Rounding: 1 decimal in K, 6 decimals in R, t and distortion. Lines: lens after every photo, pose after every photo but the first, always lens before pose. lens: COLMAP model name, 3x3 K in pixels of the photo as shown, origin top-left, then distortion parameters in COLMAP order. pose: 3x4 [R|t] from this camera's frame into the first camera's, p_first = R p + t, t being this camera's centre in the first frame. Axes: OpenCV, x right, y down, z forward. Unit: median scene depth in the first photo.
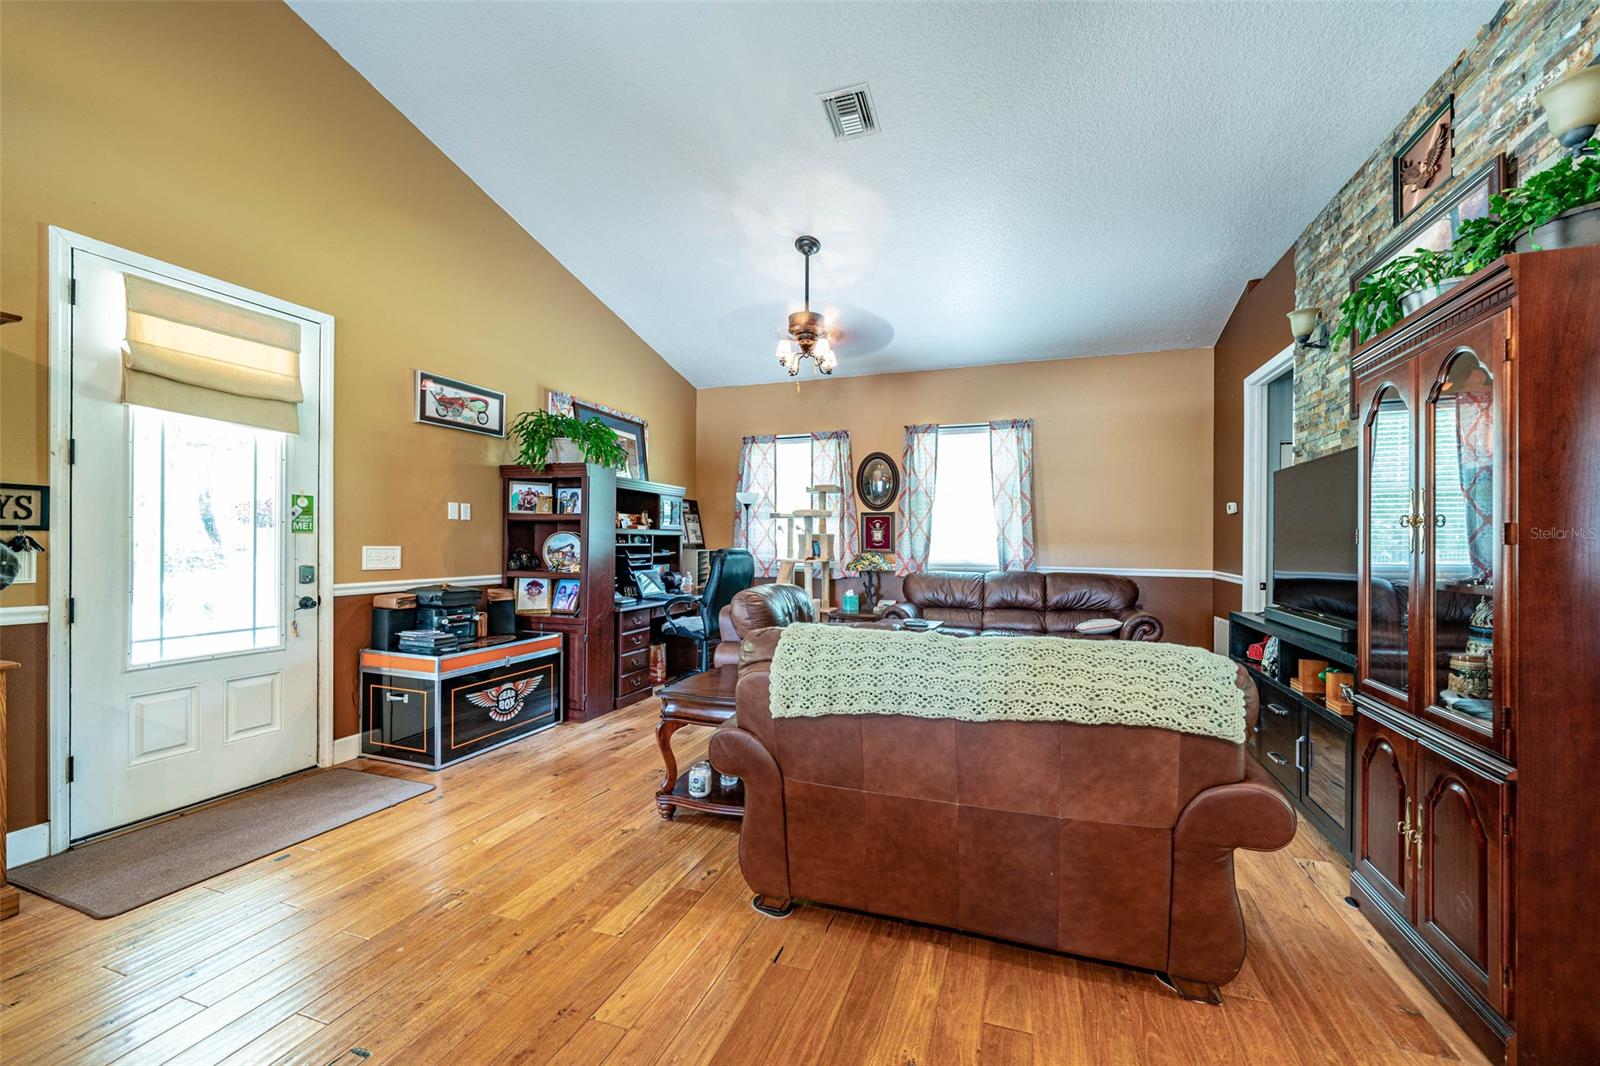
lens RADIAL K [[622.1, 0, 802.2], [0, 622.1, 539.3], [0, 0, 1]] dist [-0.000171, 0.000007]
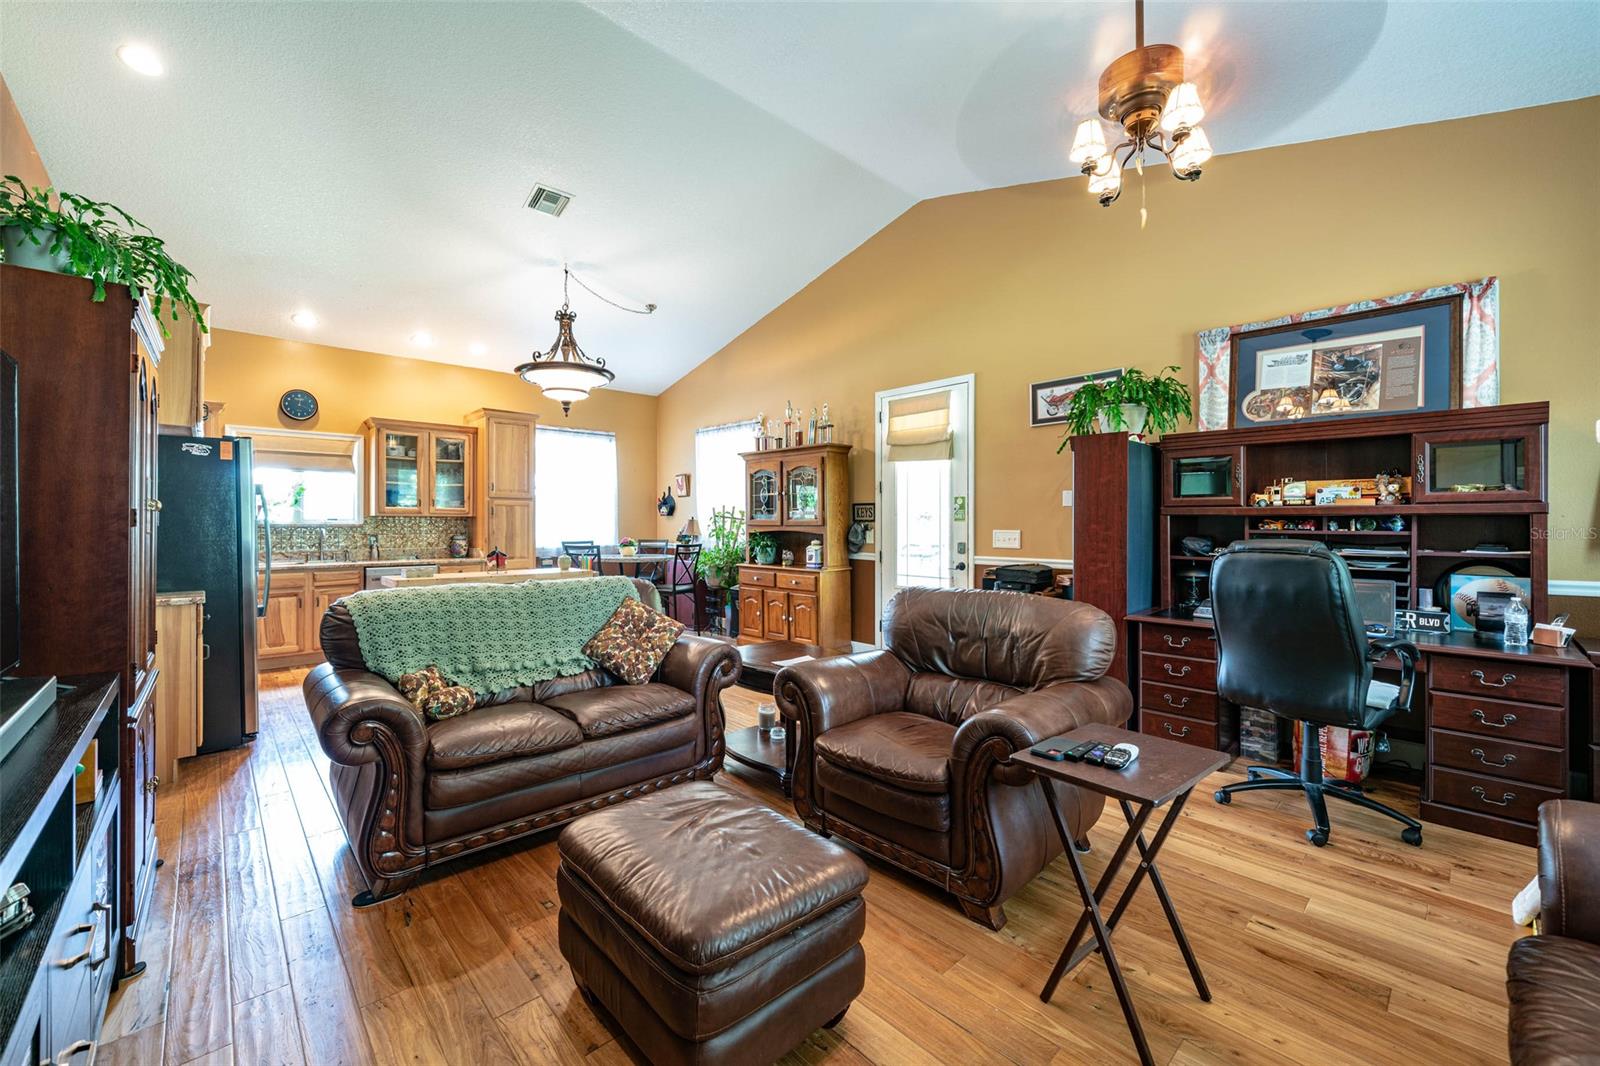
lens RADIAL K [[640.8, 0, 792.8], [0, 640.8, 524.1], [0, 0, 1]] dist [-0.000687, -0.000015]
pose [[-0.454089, -0.001876, -0.890955, 0.806236], [0.003943, 0.999984, -0.004115, 0.002415], [0.890948, -0.005381, -0.454074, 1.341436]]
